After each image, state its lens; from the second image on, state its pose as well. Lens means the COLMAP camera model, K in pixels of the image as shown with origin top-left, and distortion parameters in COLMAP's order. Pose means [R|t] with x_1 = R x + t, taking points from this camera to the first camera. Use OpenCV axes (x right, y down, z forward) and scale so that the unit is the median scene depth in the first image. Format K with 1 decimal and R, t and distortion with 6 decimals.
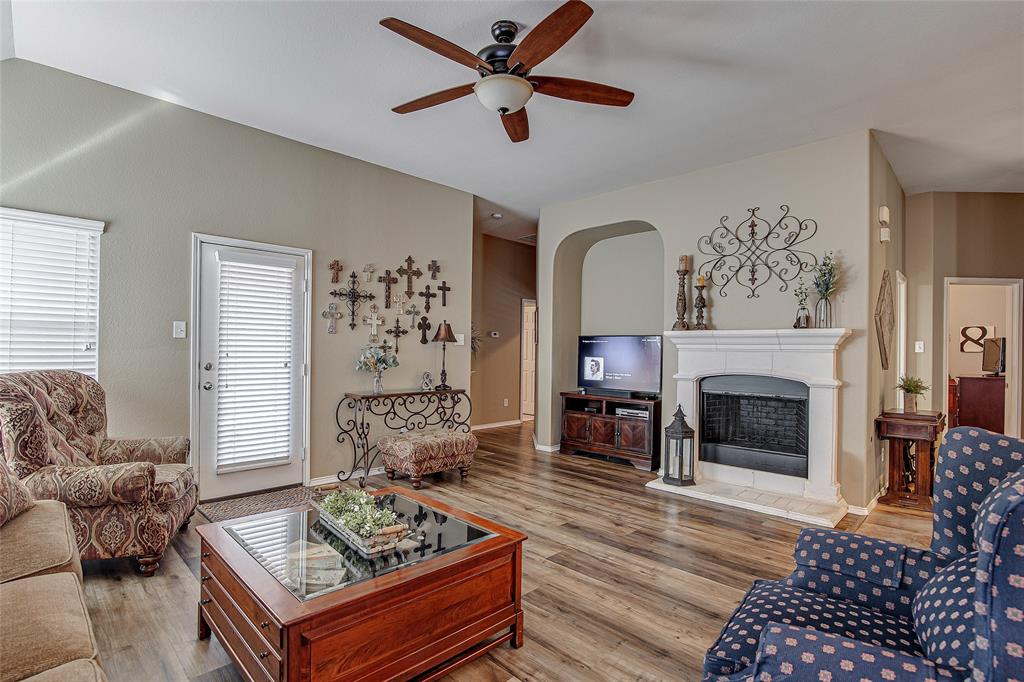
lens RADIAL K [[516.1, 0, 512.0], [0, 516.1, 341.0], [0, 0, 1]] dist [-0.000488, -0.000030]
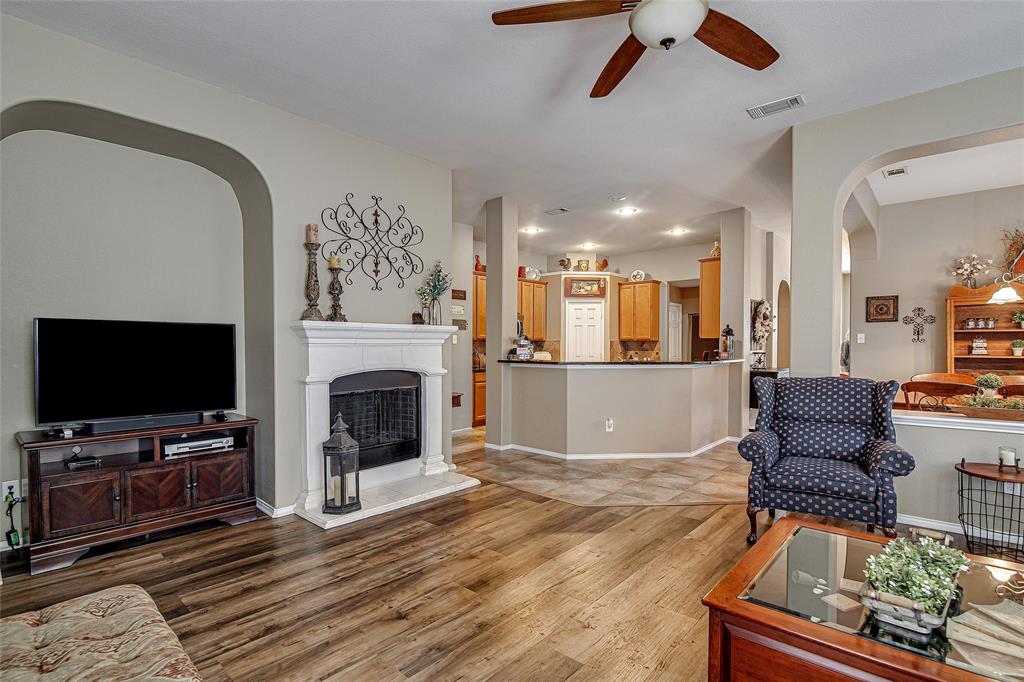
lens RADIAL K [[489.4, 0, 508.4], [0, 489.4, 354.3], [0, 0, 1]] dist [-0.000068, 0.000083]
pose [[-0.049554, -0.034302, 0.998182, -0.492094], [-0.012793, 0.999350, 0.033707, 0.002118], [-0.998690, -0.011100, -0.049960, 0.846724]]
